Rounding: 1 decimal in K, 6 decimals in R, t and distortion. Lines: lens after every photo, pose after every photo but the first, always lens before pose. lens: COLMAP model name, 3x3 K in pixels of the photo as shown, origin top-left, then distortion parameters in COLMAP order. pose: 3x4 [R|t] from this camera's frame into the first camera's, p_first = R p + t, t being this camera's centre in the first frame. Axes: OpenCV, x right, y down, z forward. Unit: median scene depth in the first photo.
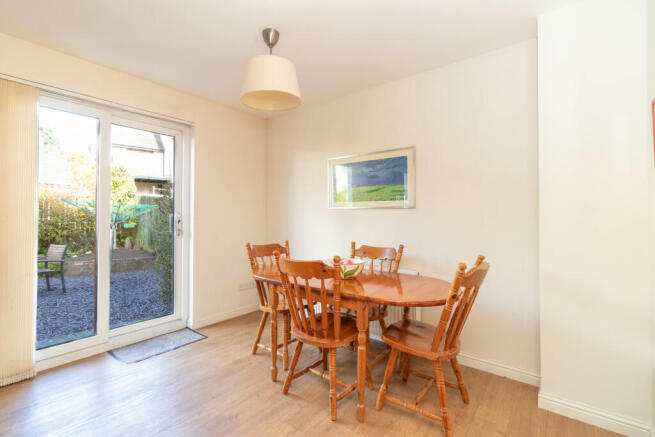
lens RADIAL K [[295.3, 0, 326.8], [0, 295.3, 217.5], [0, 0, 1]] dist [0.001738, -0.000122]
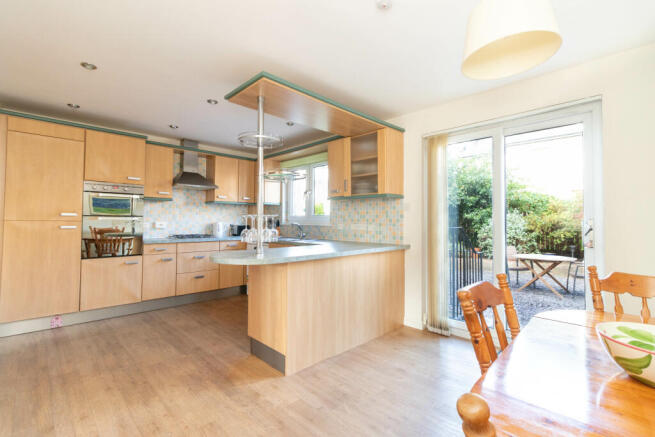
lens RADIAL K [[295.3, 0, 328.0], [0, 295.3, 216.6], [0, 0, 1]] dist [0.001738, -0.000122]
pose [[-0.122744, -0.019670, -0.992243, 0.506079], [-0.005891, 0.999800, -0.019091, -0.002107], [0.992421, 0.003502, -0.122836, 0.608340]]
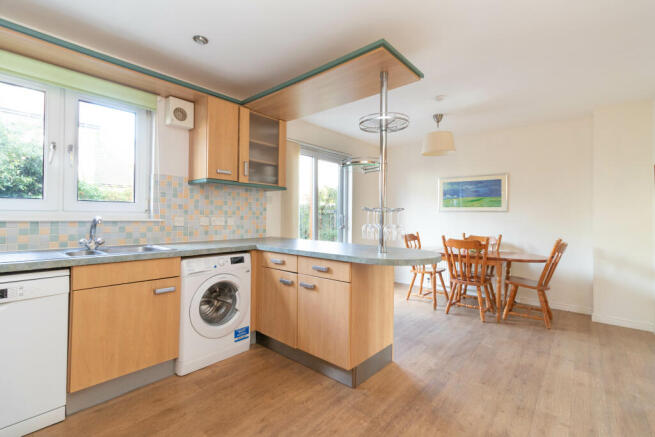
lens RADIAL K [[295.3, 0, 328.7], [0, 295.3, 215.6], [0, 0, 1]] dist [0.001738, -0.000122]
pose [[0.998821, 0.008002, -0.047881, -0.598535], [-0.008127, 0.999964, -0.002411, -0.000352], [0.047860, 0.002797, 0.998850, -0.654747]]
